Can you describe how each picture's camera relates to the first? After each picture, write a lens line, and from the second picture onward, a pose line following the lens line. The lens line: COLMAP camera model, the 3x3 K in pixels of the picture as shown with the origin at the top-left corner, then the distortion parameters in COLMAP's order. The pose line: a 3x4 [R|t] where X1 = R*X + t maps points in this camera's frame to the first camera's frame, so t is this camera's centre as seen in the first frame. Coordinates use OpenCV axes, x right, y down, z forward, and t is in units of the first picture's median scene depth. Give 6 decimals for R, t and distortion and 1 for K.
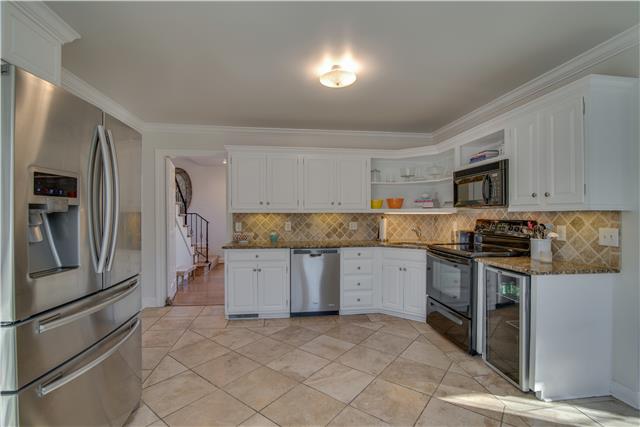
lens RADIAL K [[292.4, 0, 320.0], [0, 292.4, 213.5], [0, 0, 1]] dist [-0.000310, -0.000101]
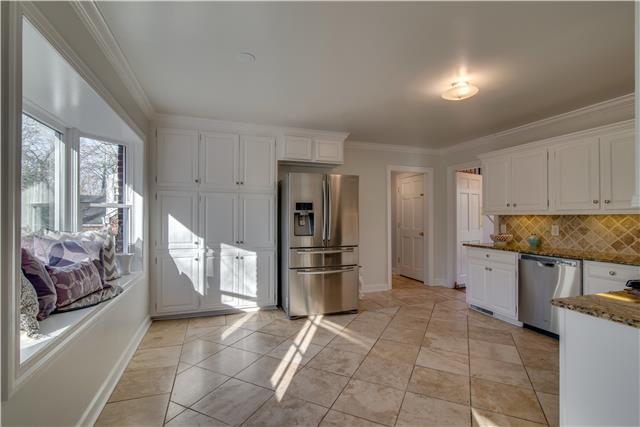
lens RADIAL K [[292.4, 0, 320.0], [0, 292.4, 213.5], [0, 0, 1]] dist [-0.000310, -0.000101]
pose [[0.228997, -0.009312, -0.973382, 0.623544], [0.001100, 0.999956, -0.009308, 0.001428], [0.973426, 0.001061, 0.228998, 0.152360]]
